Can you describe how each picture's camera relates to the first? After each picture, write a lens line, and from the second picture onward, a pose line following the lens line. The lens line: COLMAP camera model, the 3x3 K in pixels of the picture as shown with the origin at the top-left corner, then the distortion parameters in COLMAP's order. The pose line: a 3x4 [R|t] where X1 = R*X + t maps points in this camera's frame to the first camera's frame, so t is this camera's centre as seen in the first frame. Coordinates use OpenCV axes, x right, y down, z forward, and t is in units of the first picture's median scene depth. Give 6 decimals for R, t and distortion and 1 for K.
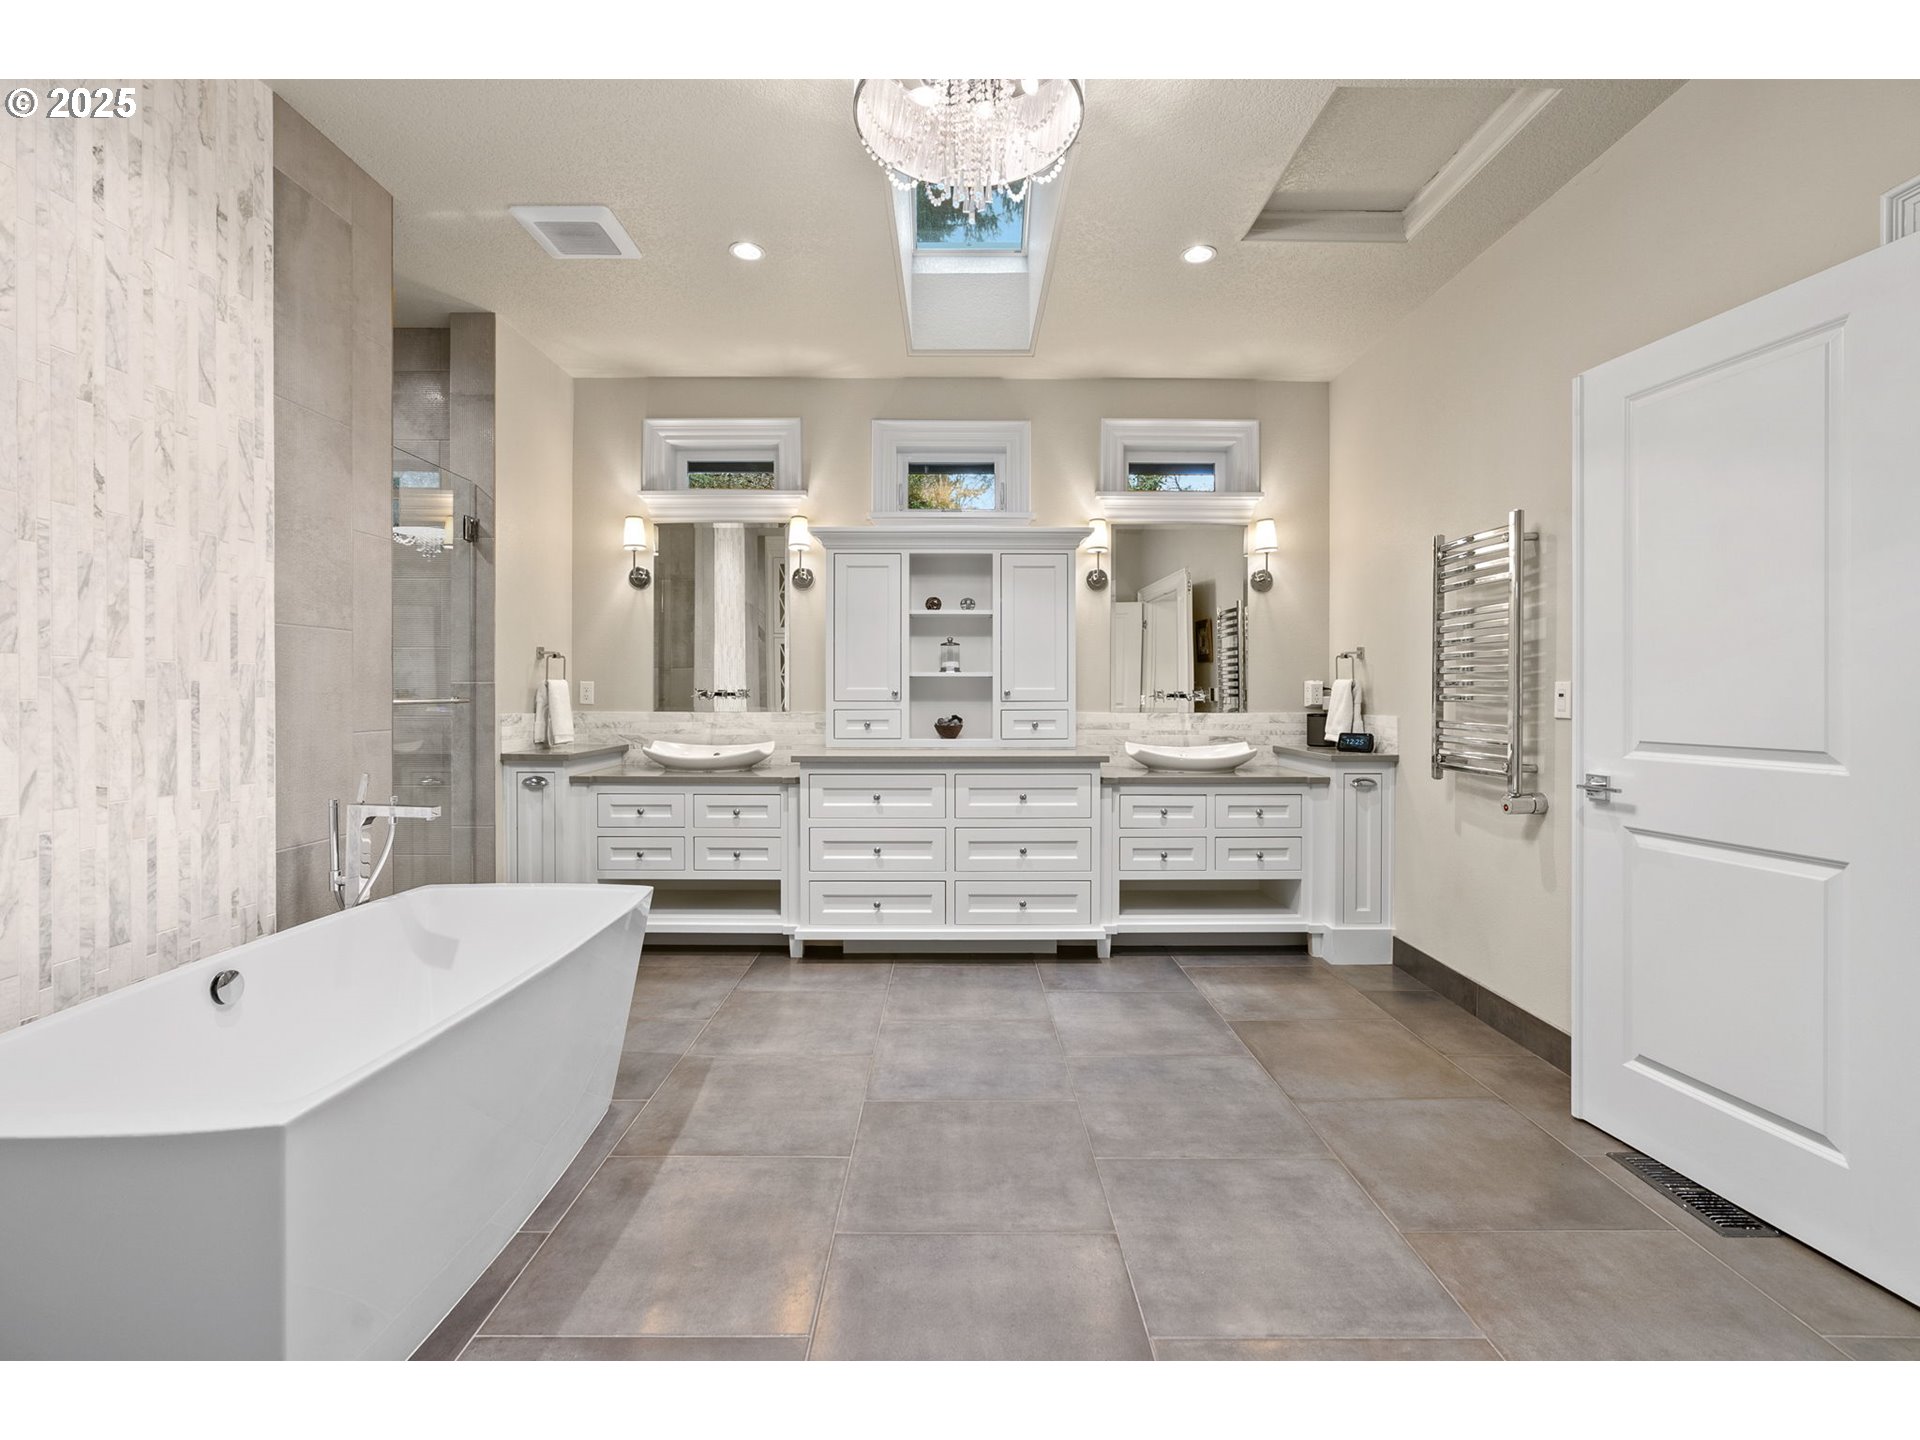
lens RADIAL K [[884.4, 0, 957.6], [0, 884.4, 711.9], [0, 0, 1]] dist [-0.013940, 0.006767]
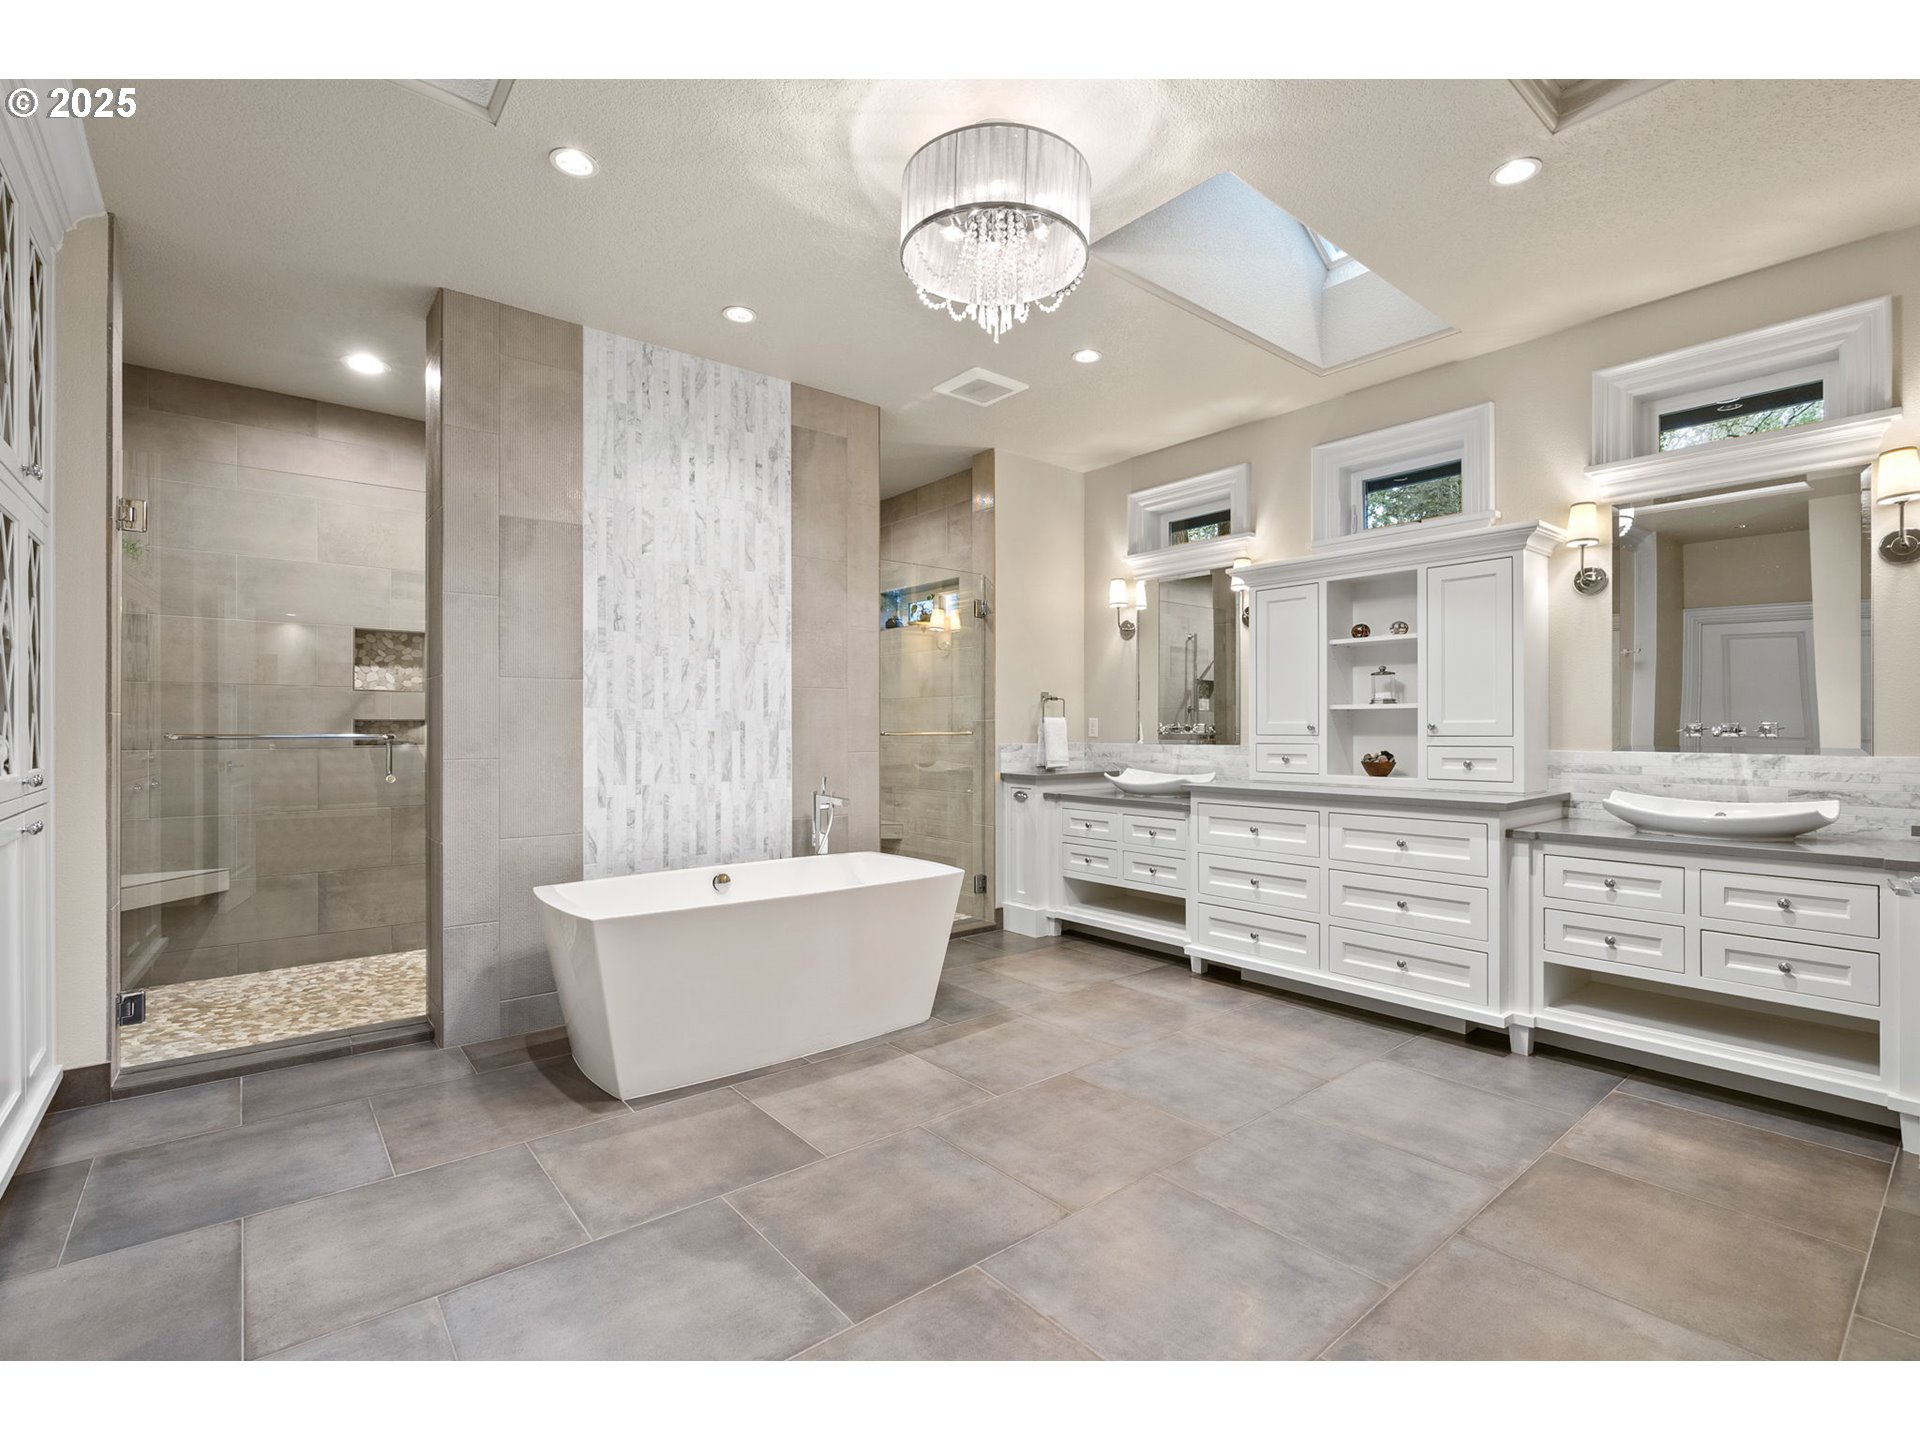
lens RADIAL K [[880.0, 0, 955.7], [0, 880.0, 747.6], [0, 0, 1]] dist [-0.000327, 0.000190]
pose [[0.632074, 0.014914, -0.774764, 0.487353], [-0.015378, 0.999859, 0.006702, 0.000920], [0.774755, 0.007678, 0.632214, 0.095969]]
